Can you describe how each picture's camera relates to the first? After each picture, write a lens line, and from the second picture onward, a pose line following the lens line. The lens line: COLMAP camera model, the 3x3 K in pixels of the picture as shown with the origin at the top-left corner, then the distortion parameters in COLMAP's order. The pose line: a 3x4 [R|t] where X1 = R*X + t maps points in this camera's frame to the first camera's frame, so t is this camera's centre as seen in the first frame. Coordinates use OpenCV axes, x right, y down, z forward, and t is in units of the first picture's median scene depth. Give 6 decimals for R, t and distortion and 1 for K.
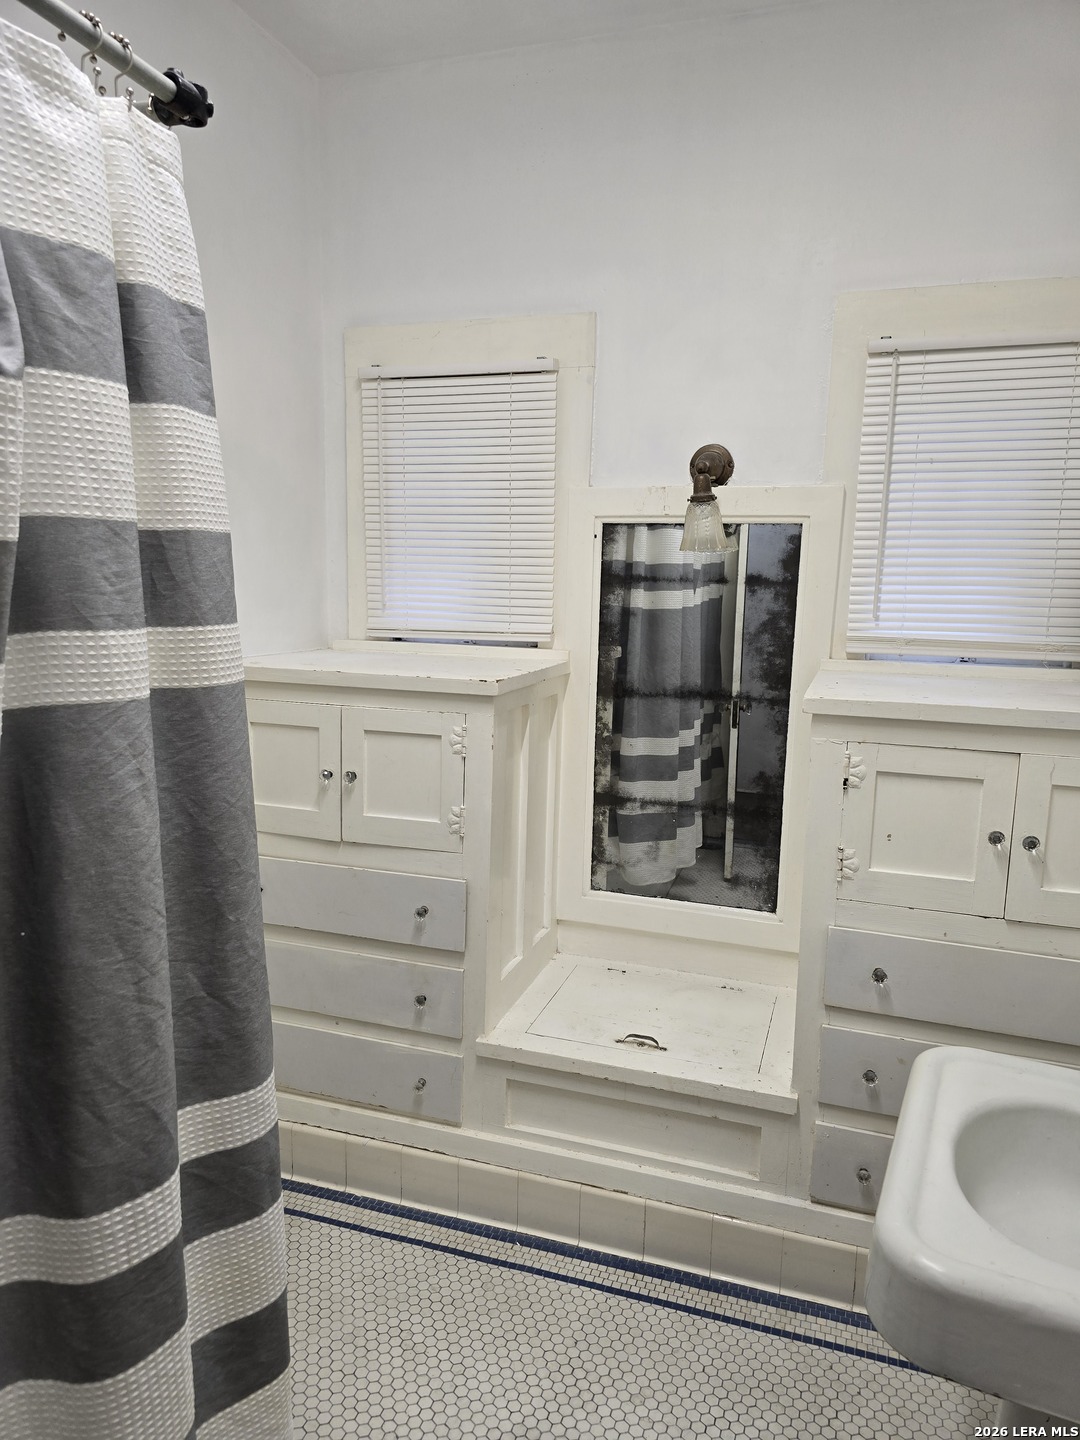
lens RADIAL K [[959.8, 0, 544.3], [0, 959.8, 727.5], [0, 0, 1]] dist [0.052116, -0.043575]
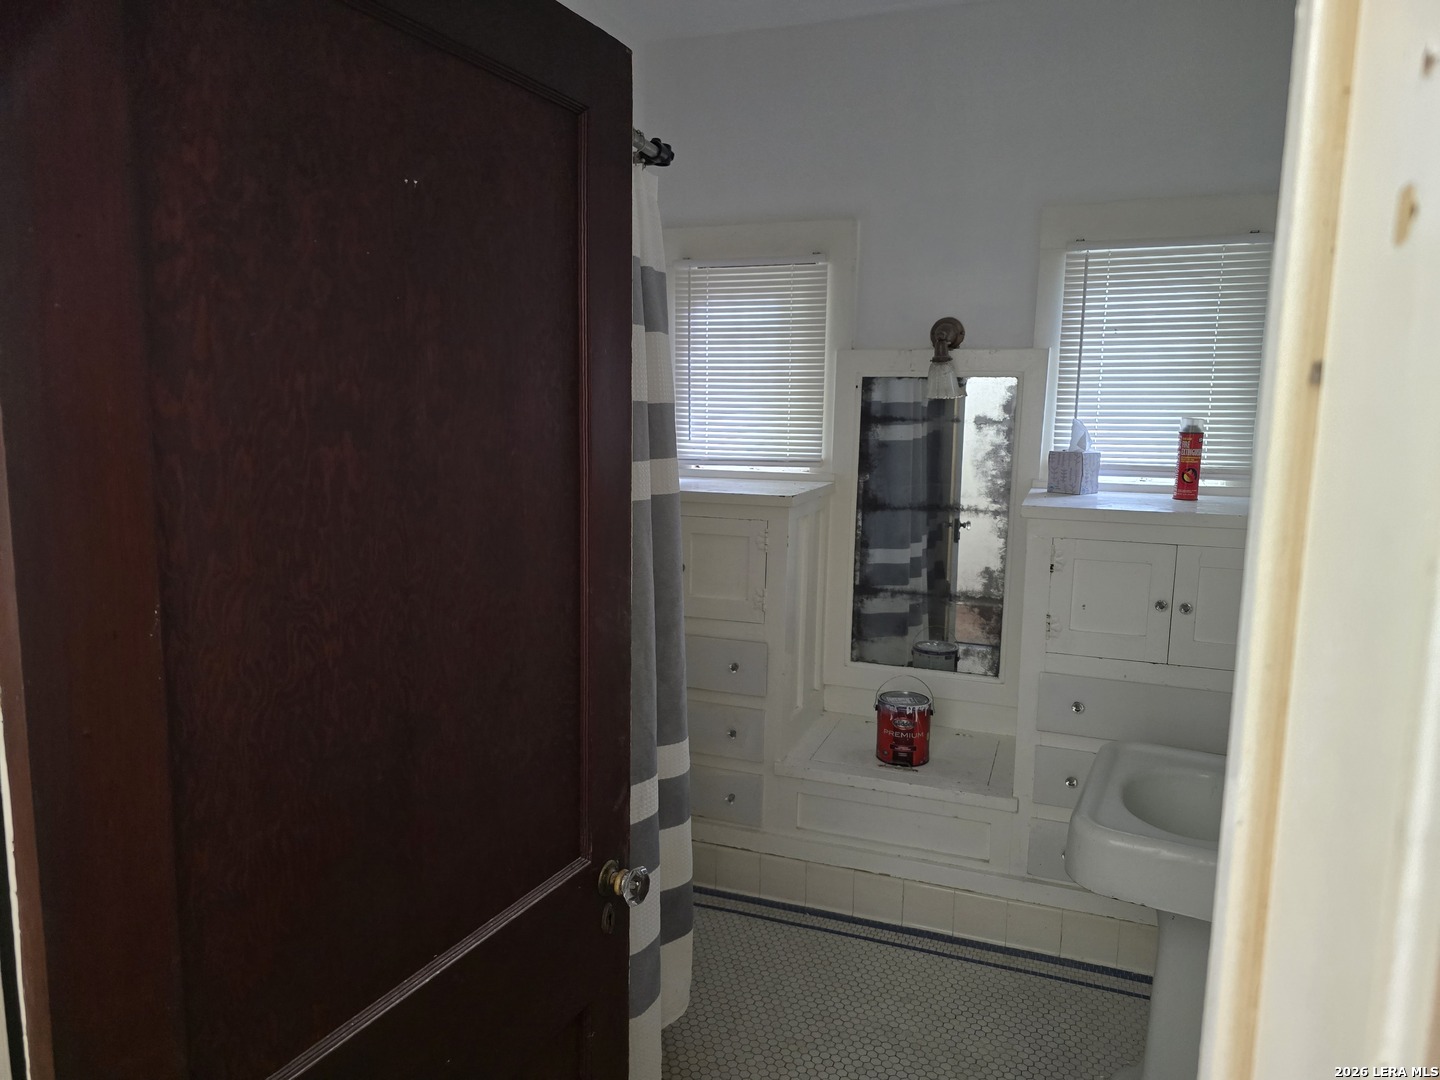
lens RADIAL K [[959.8, 0, 716.2], [0, 959.8, 538.4], [0, 0, 1]] dist [0.052116, -0.043575]
pose [[0.999445, -0.000848, -0.033287, -0.101257], [0.000182, 0.999800, -0.019994, 0.035271], [0.033298, 0.019976, 0.999246, -0.330025]]
